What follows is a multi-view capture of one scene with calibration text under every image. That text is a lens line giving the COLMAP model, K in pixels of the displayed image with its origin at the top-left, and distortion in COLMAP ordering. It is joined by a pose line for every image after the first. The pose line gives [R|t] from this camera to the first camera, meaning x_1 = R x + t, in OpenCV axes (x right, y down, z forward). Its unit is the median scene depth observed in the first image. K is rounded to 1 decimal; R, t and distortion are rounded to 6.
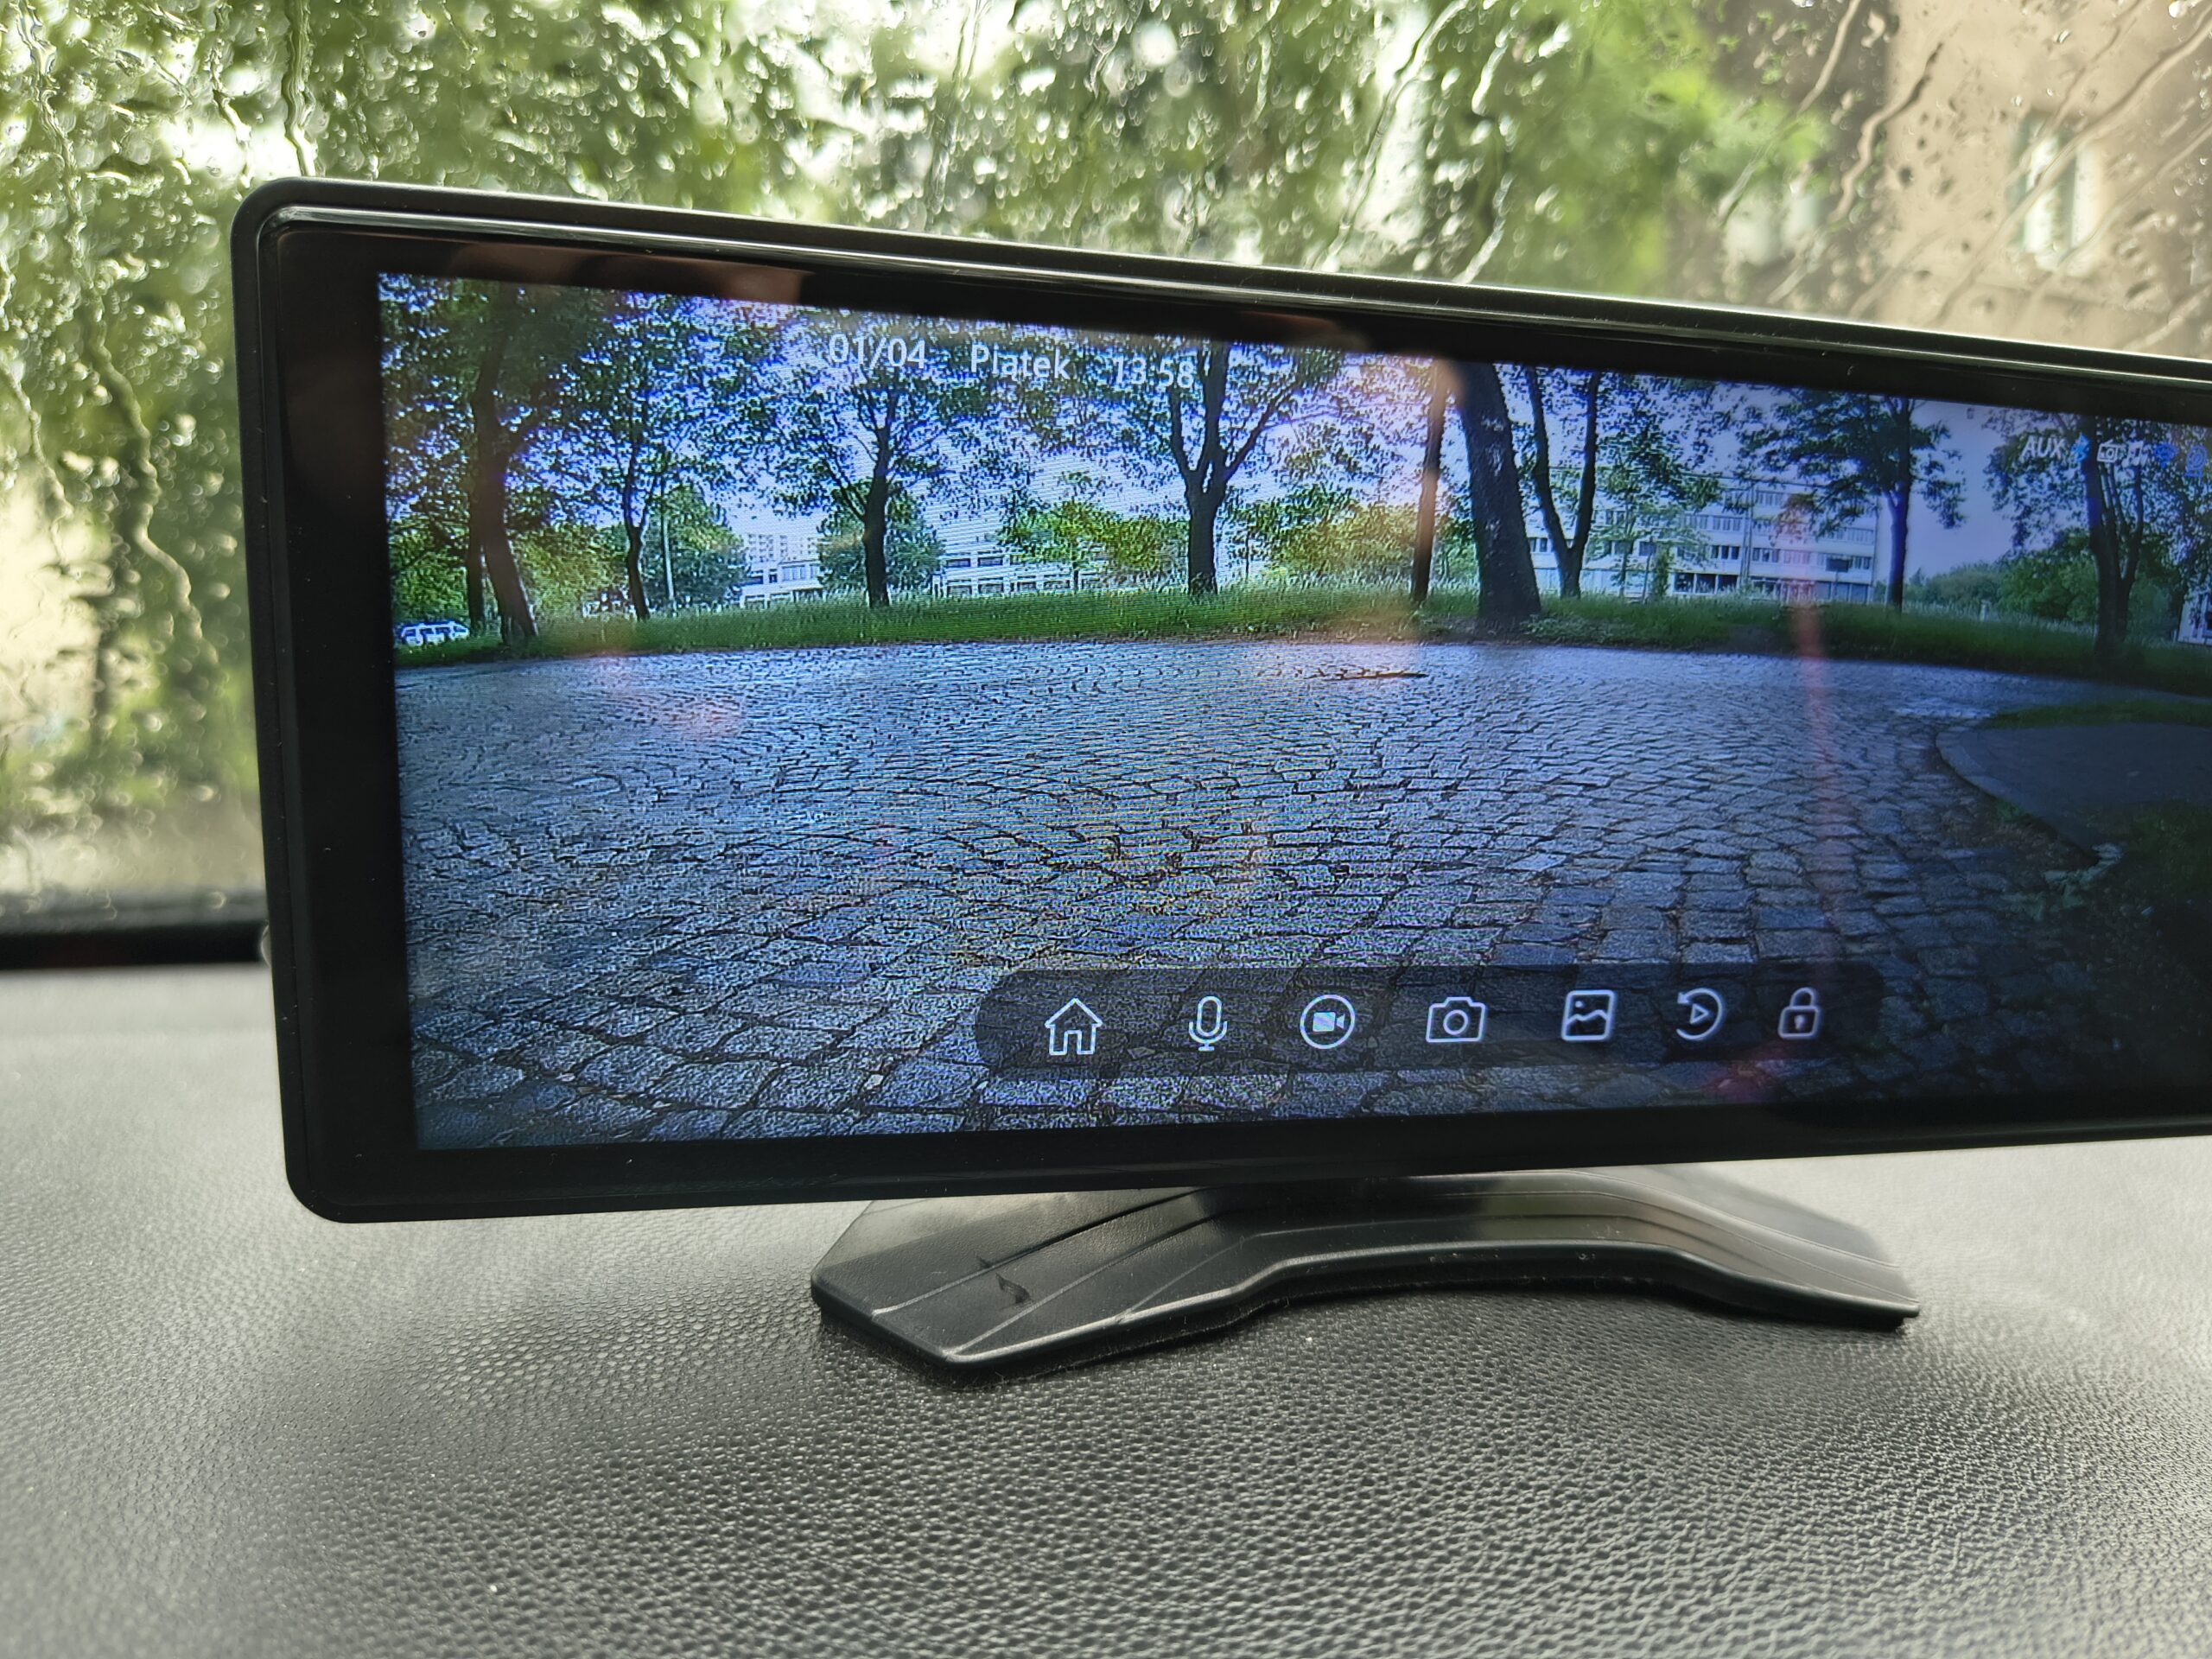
lens RADIAL K [[1602.7, 0, 1097.8], [0, 1602.7, 852.4], [0, 0, 1]] dist [0.006301, -0.031190]
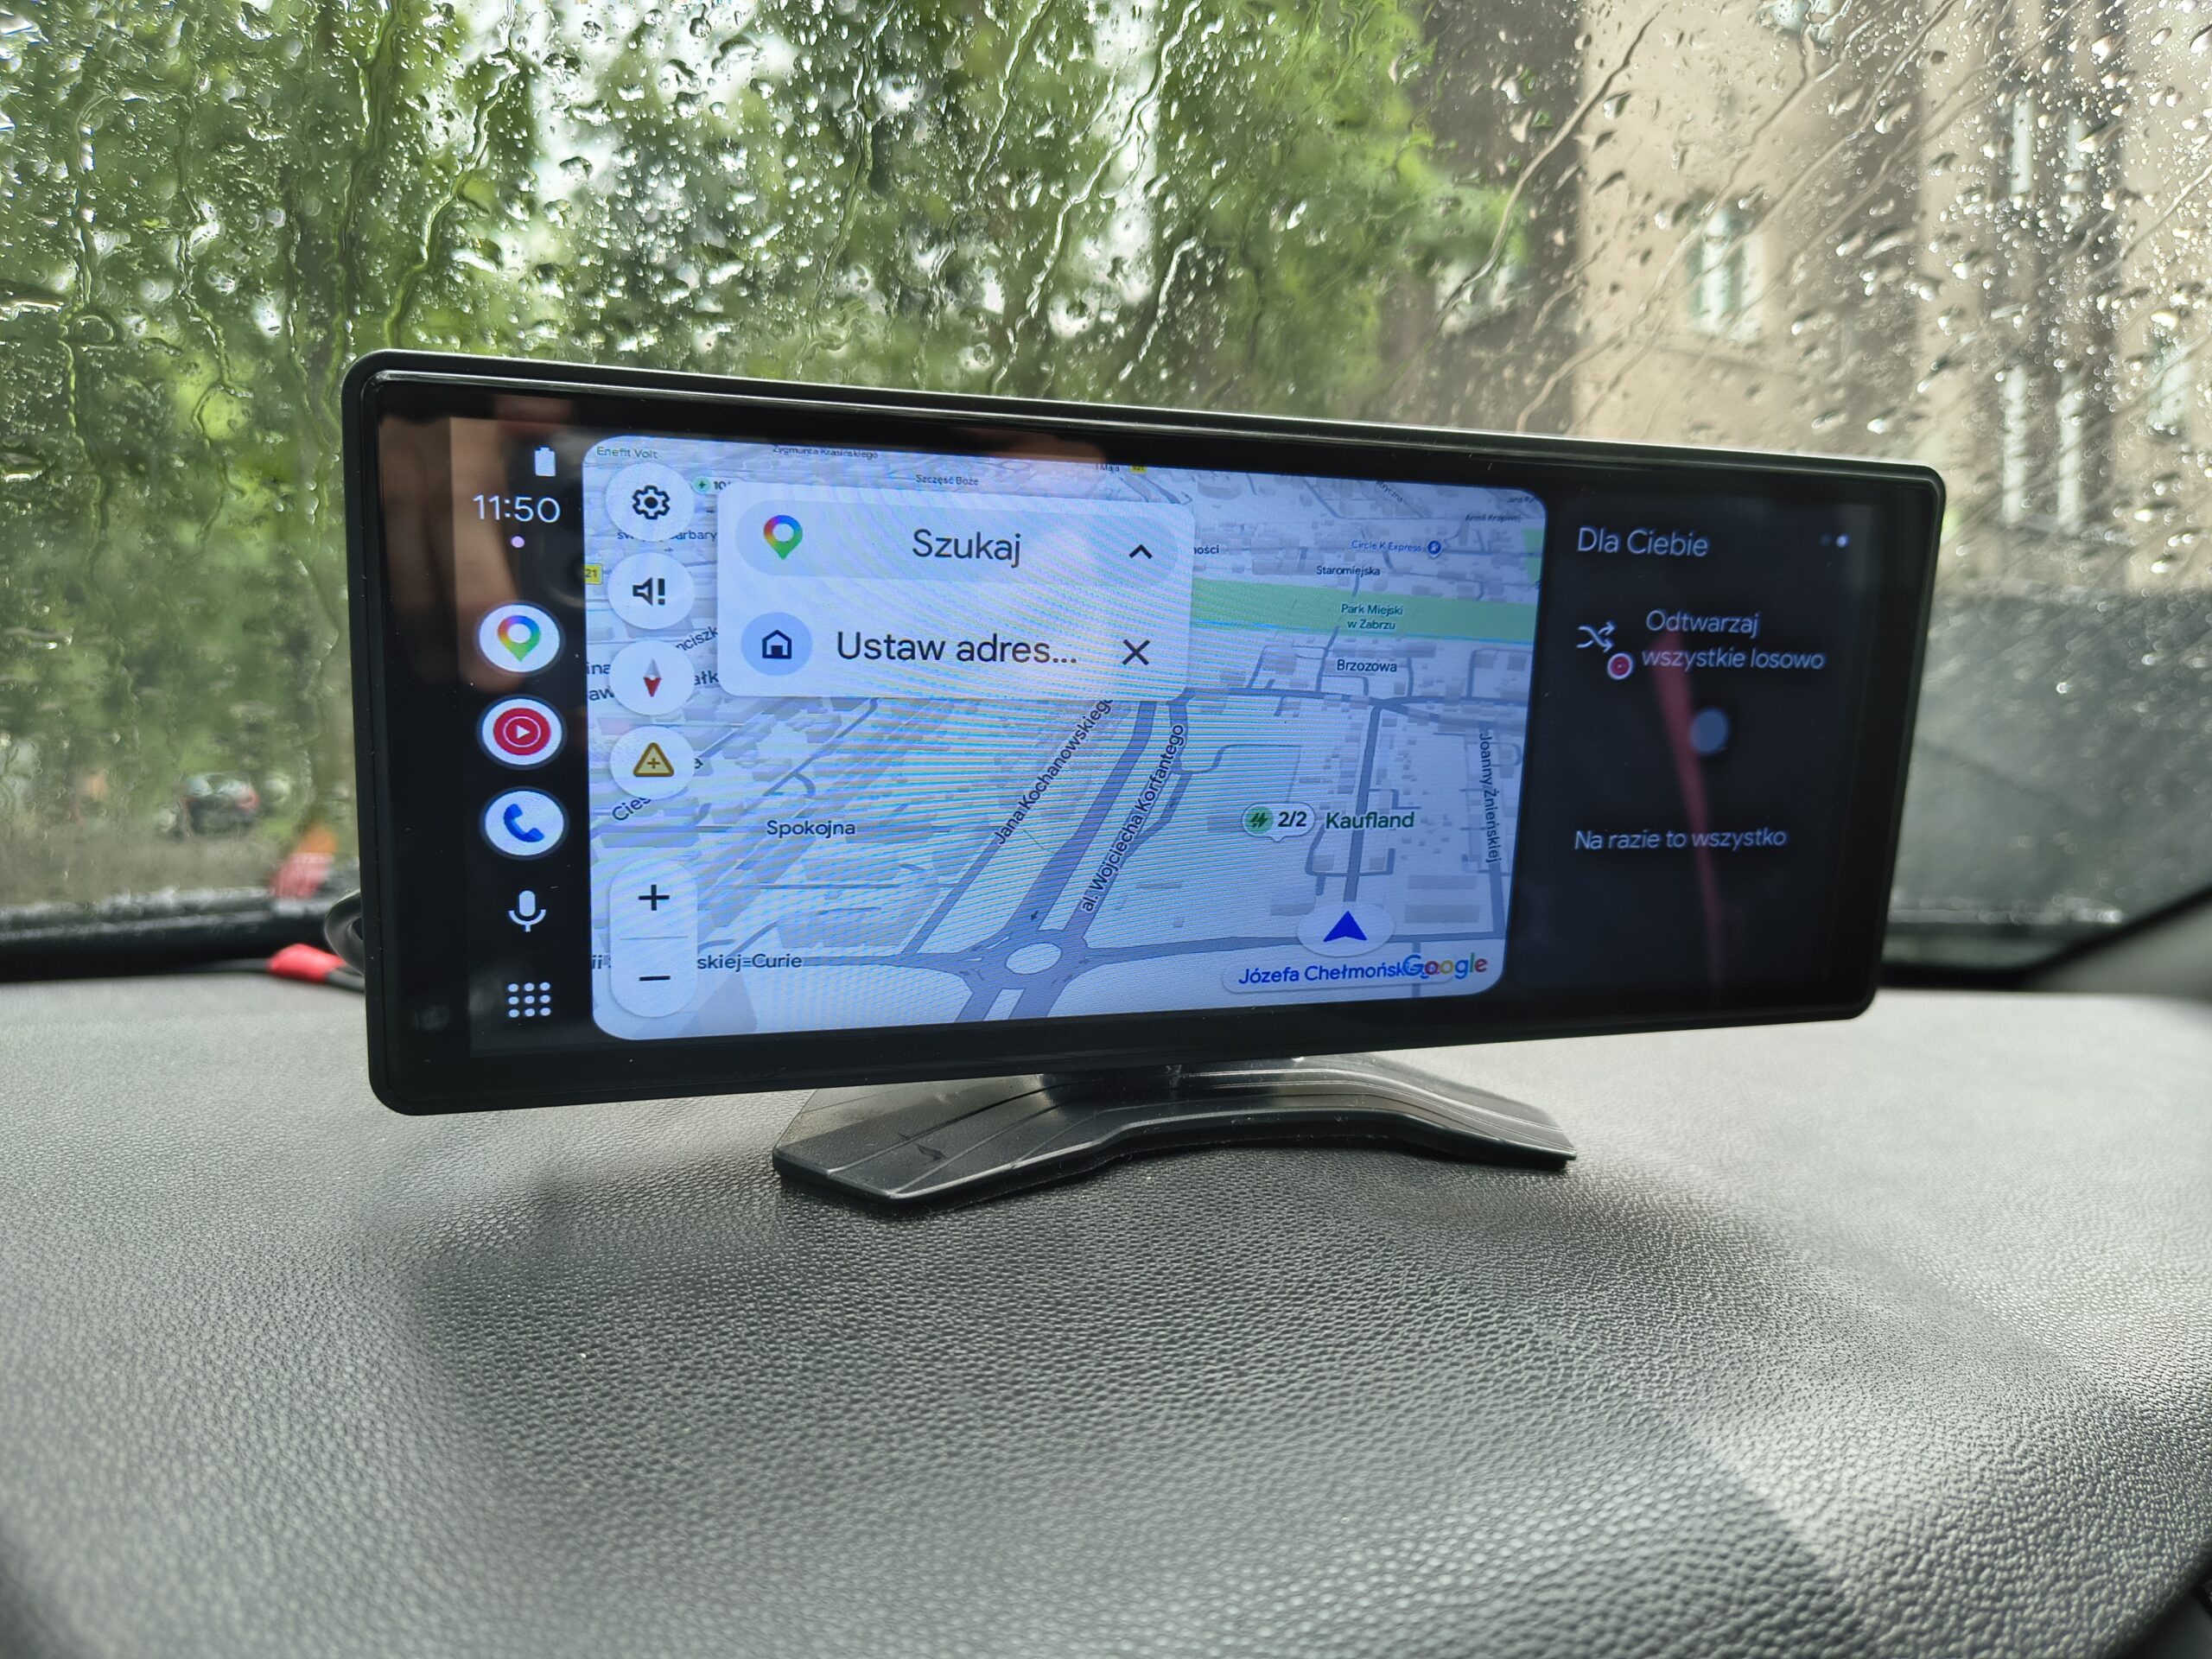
lens RADIAL K [[1602.7, 0, 1119.4], [0, 1602.7, 839.8], [0, 0, 1]] dist [0.006301, -0.031190]
pose [[0.986174, -0.017483, 0.164787, -0.115816], [0.022493, 0.999338, -0.028582, 0.054846], [-0.164179, 0.031893, 0.985915, -0.361856]]
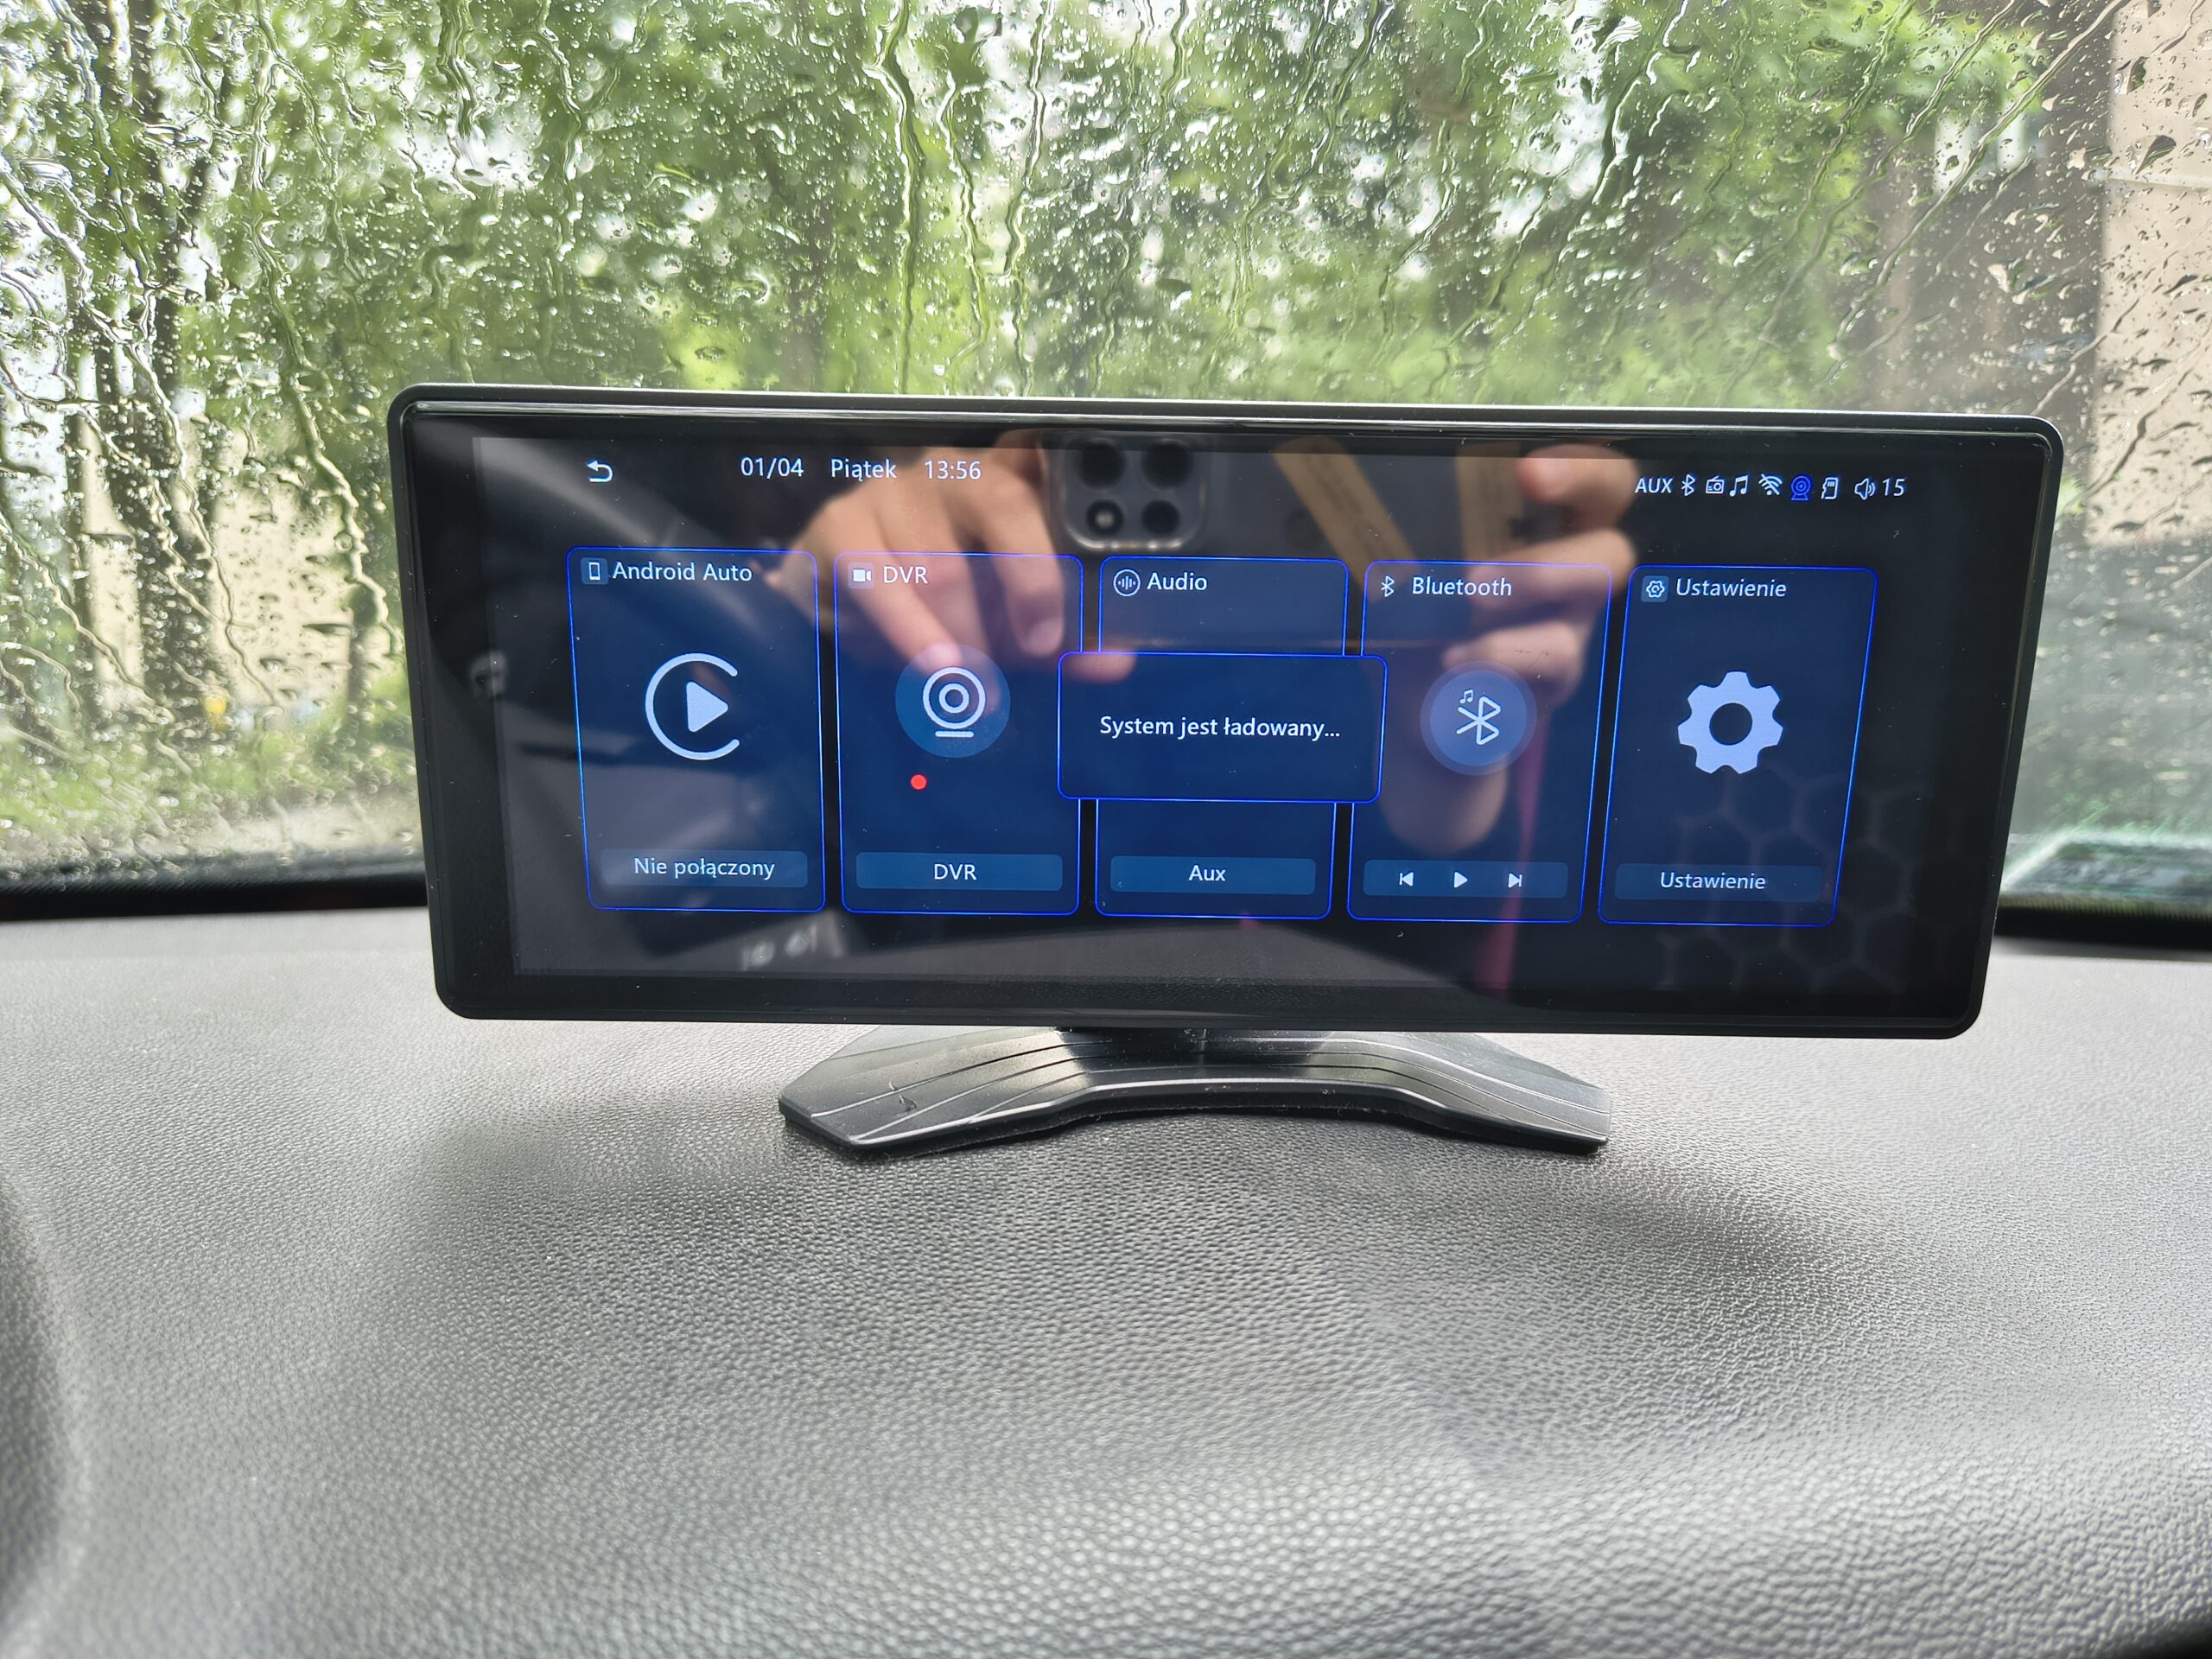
lens RADIAL K [[1602.7, 0, 1112.6], [0, 1602.7, 834.5], [0, 0, 1]] dist [0.006301, -0.031190]
pose [[0.993196, -0.011805, -0.115852, 0.313349], [0.013318, 0.999836, 0.012293, 0.011124], [0.115688, -0.013753, 0.993190, -0.443037]]
